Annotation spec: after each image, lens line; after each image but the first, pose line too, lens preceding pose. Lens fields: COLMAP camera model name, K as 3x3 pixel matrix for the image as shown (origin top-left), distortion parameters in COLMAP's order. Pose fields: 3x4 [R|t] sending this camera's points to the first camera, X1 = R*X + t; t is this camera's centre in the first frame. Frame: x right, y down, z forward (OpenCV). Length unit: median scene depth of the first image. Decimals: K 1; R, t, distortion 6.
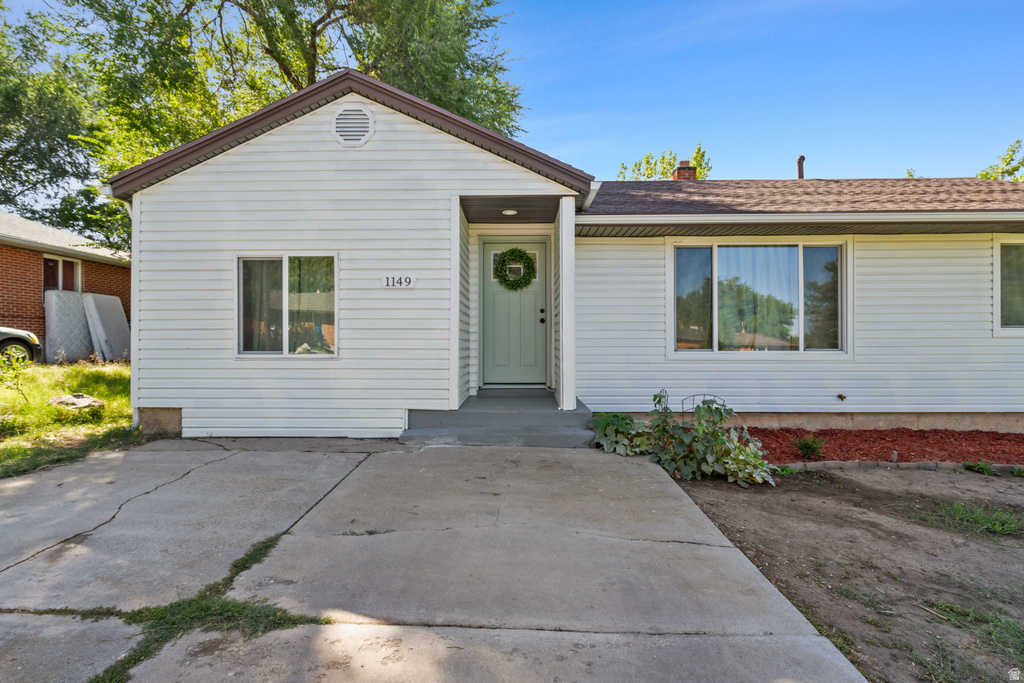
lens RADIAL K [[477.7, 0, 513.3], [0, 477.7, 343.9], [0, 0, 1]] dist [0.000130, 0.000571]
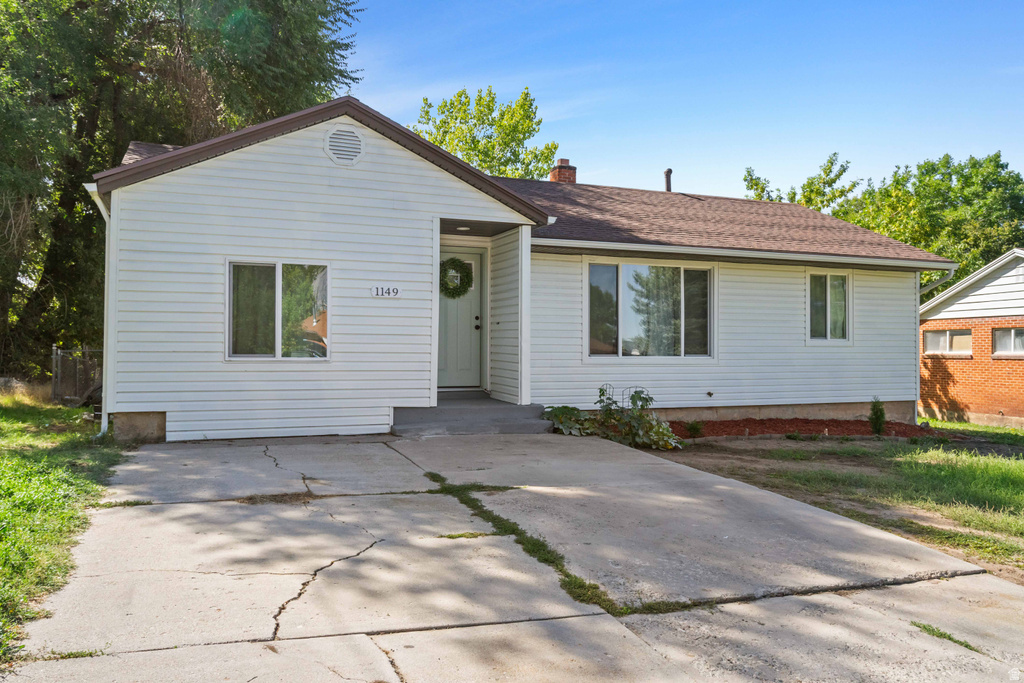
lens RADIAL K [[797.6, 0, 512.0], [0, 797.6, 341.5], [0, 0, 1]] dist [0.011863, -0.002570]
pose [[0.917420, 0.010253, 0.397788, -0.698284], [-0.005512, 0.999900, -0.013061, 0.007273], [-0.397882, 0.009790, 0.917384, -0.795891]]
